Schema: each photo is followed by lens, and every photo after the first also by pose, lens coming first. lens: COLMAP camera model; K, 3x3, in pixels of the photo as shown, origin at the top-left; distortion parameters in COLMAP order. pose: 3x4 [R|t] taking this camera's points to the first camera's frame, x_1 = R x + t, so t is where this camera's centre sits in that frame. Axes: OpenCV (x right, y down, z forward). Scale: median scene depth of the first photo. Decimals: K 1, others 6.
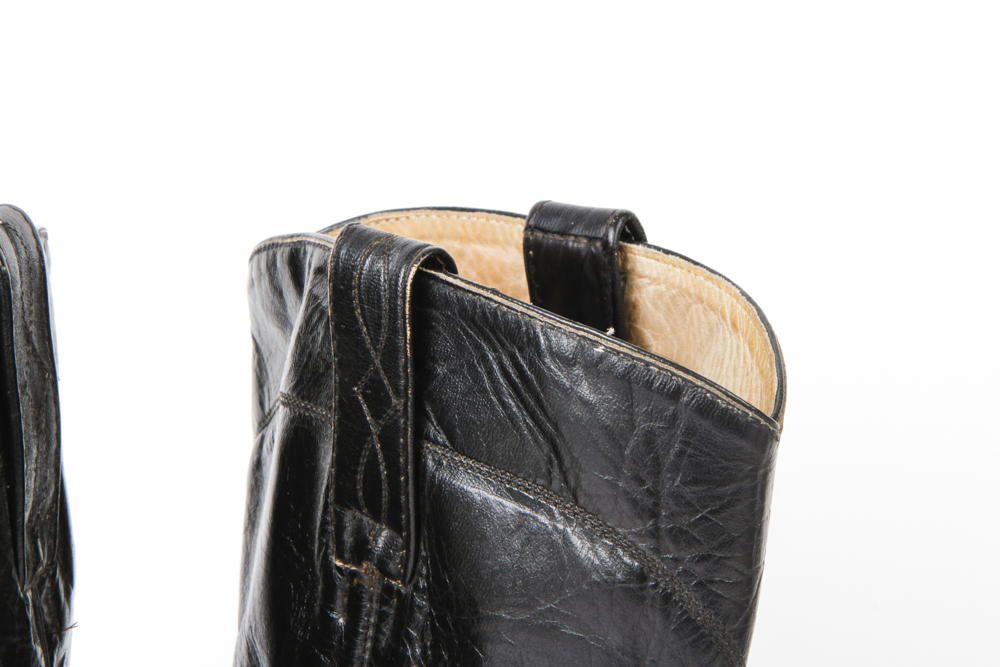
lens RADIAL K [[2814.5, 0, 504.9], [0, 2814.5, 333.1], [0, 0, 1]] dist [0.192490, 0.000000]
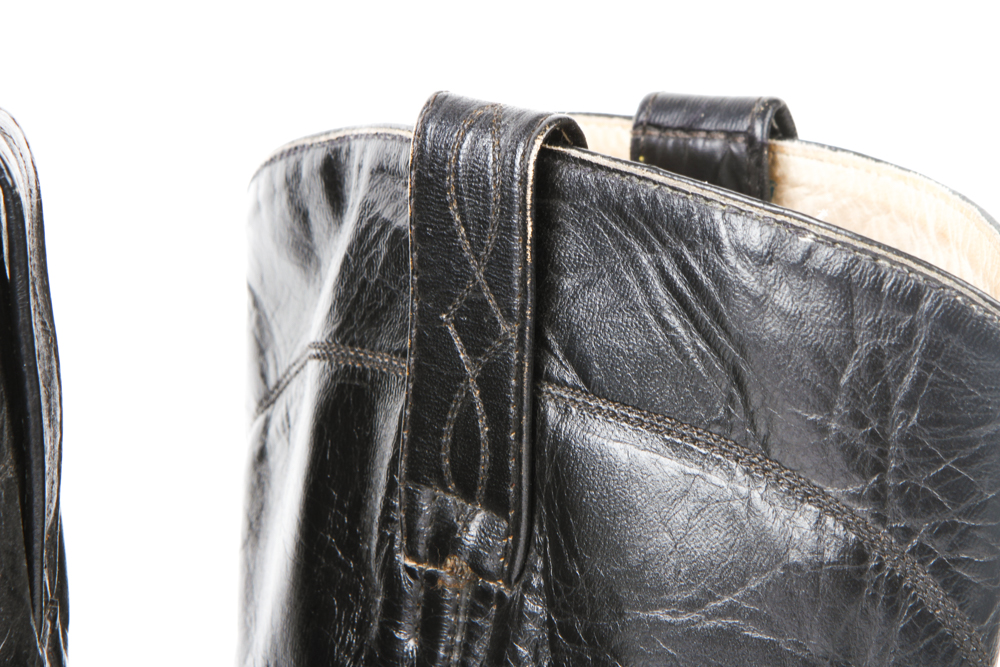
lens RADIAL K [[3256.3, 0, 494.8], [0, 3256.3, 329.2], [0, 0, 1]] dist [0.447249, 0.000000]
pose [[0.995462, -0.002600, 0.095122, -0.121066], [0.009184, 0.997585, -0.068852, 0.082040], [-0.094714, 0.069413, 0.993082, 0.153130]]
